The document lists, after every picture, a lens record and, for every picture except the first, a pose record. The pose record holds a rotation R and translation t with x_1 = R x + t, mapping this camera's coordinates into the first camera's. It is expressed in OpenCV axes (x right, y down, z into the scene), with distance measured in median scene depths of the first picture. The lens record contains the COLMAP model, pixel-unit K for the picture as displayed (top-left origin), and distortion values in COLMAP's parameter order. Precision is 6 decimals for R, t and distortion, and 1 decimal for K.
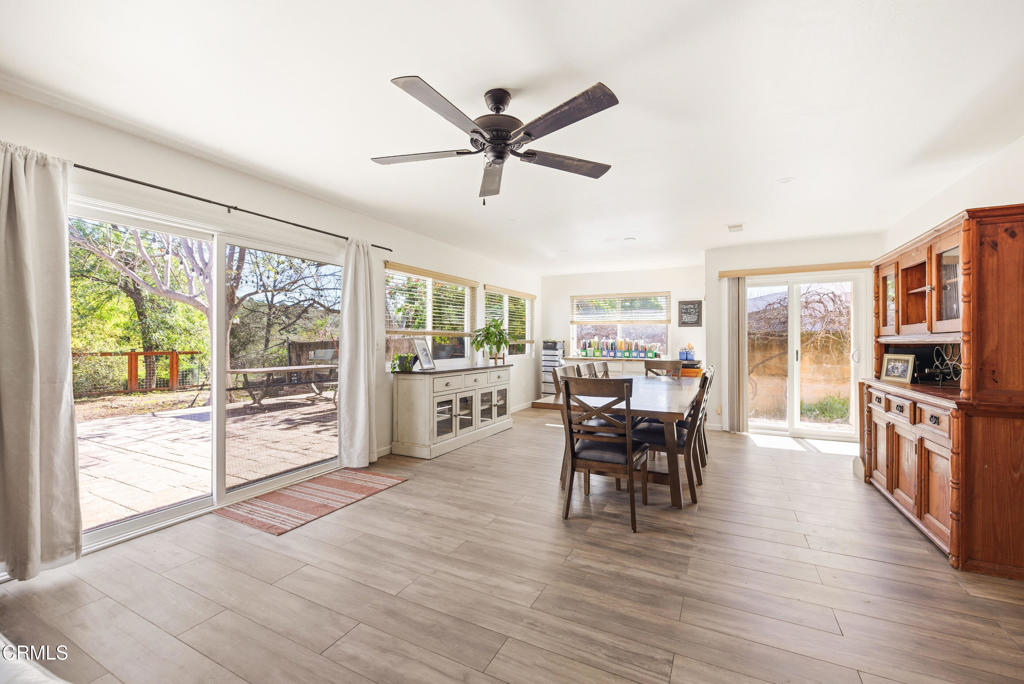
lens RADIAL K [[405.6, 0, 528.5], [0, 405.6, 341.7], [0, 0, 1]] dist [0.000259, -0.002214]
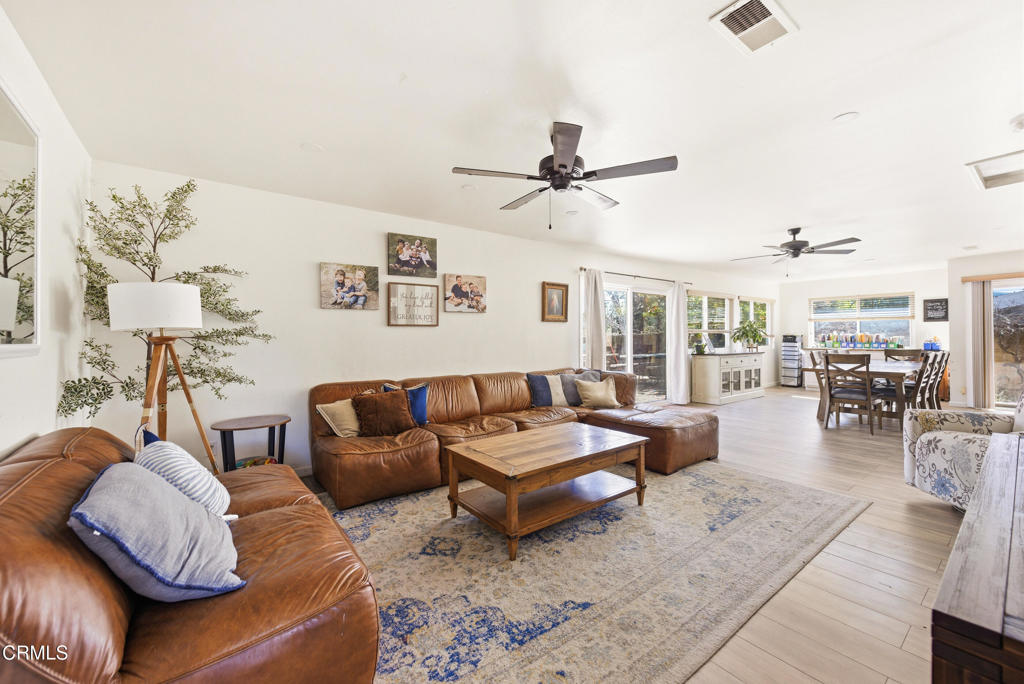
lens RADIAL K [[405.6, 0, 518.6], [0, 405.6, 337.0], [0, 0, 1]] dist [0.000259, -0.002214]
pose [[0.890052, -0.009469, -0.455760, -0.168157], [0.008506, 0.999955, -0.004166, 0.002408], [0.455779, -0.000169, 0.890093, -0.703315]]
